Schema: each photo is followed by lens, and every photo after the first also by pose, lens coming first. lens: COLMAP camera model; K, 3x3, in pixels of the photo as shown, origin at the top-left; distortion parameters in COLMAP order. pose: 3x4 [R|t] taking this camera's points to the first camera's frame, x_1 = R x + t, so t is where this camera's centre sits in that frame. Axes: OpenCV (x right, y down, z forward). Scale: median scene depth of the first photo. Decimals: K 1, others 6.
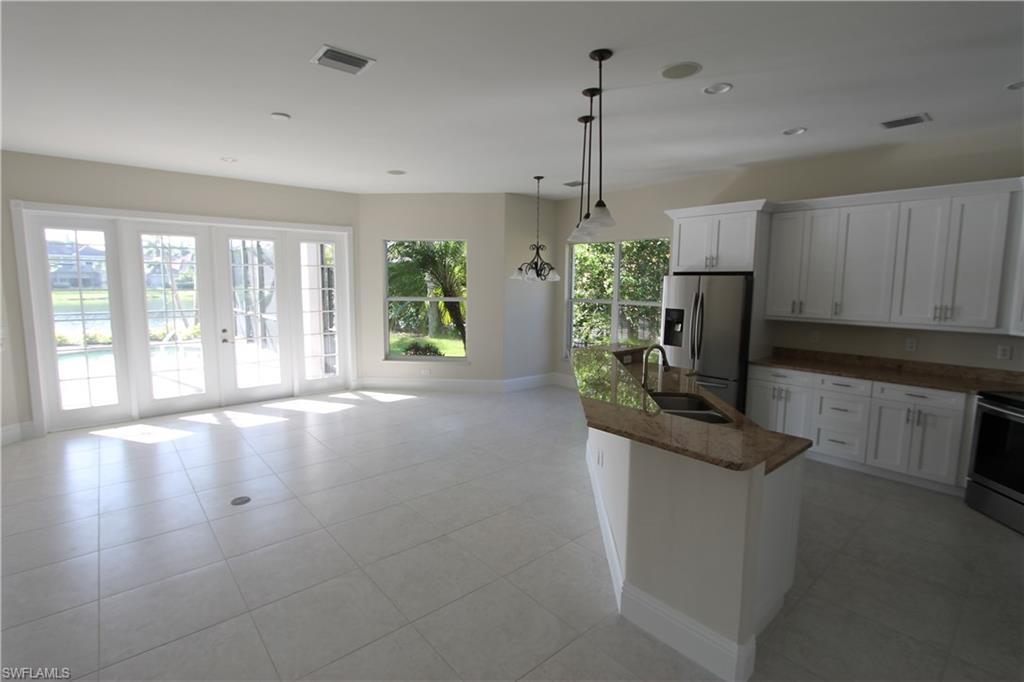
lens RADIAL K [[480.4, 0, 512.0], [0, 480.4, 341.0], [0, 0, 1]] dist [-0.020435, 0.000853]
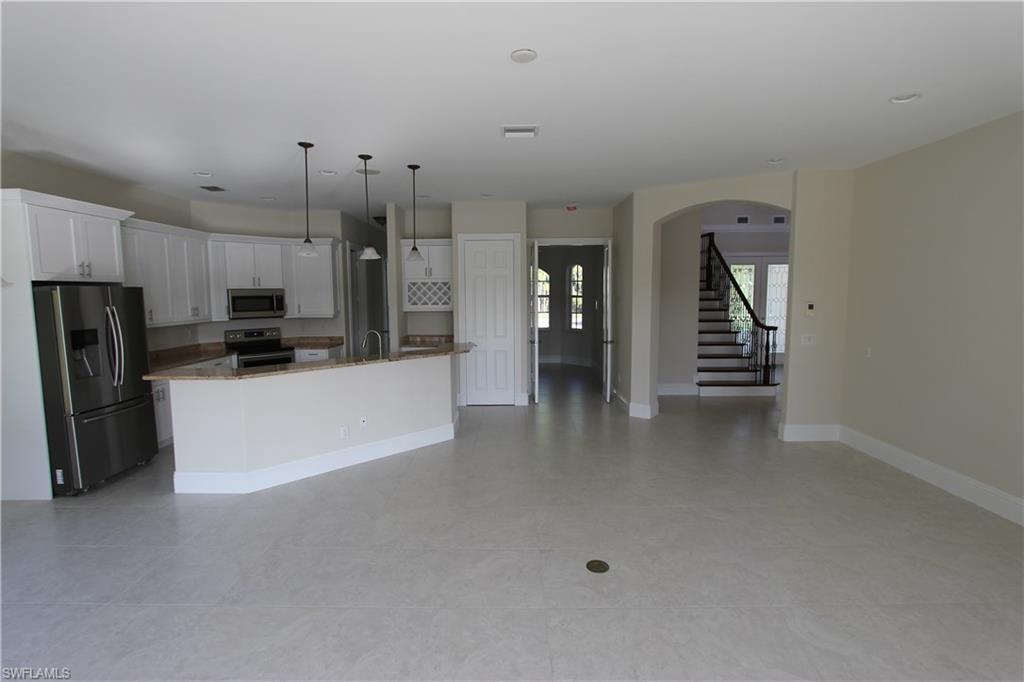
lens RADIAL K [[480.4, 0, 512.0], [0, 480.4, 341.0], [0, 0, 1]] dist [-0.020435, 0.000853]
pose [[-0.753617, -0.075676, 0.652943, -0.782364], [0.075053, 0.976947, 0.199854, -0.175229], [-0.653015, 0.199619, -0.730564, 1.295299]]
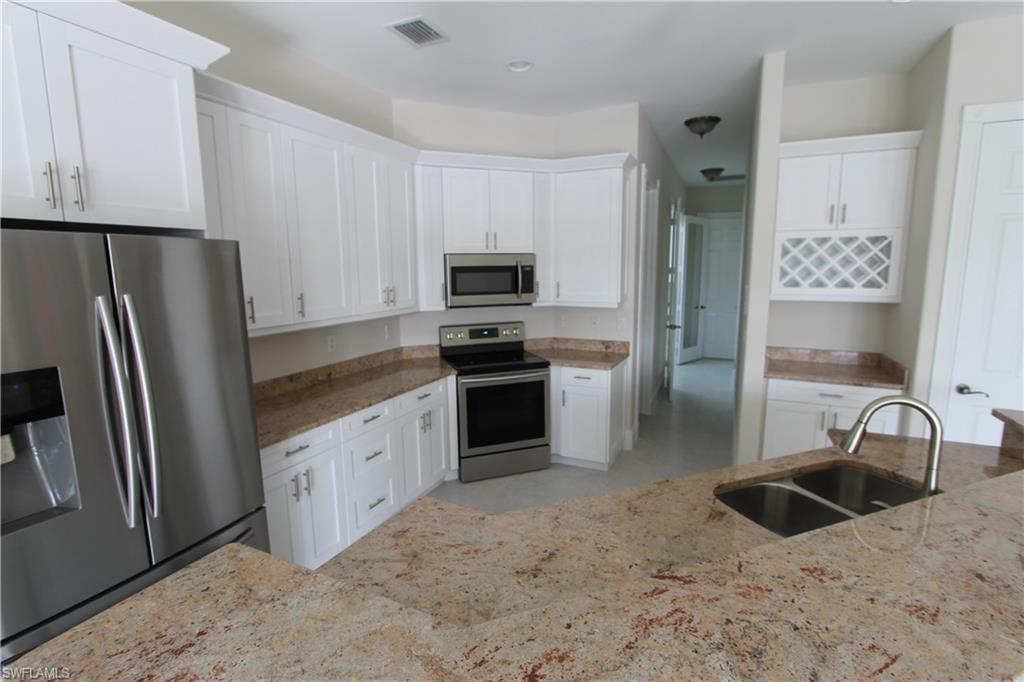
lens RADIAL K [[480.4, 0, 512.0], [0, 480.4, 341.0], [0, 0, 1]] dist [-0.020435, 0.000853]
pose [[-0.420444, -0.148847, 0.895026, 0.043352], [0.112220, 0.970347, 0.214089, -0.122045], [-0.900352, 0.190452, -0.391273, 1.008577]]
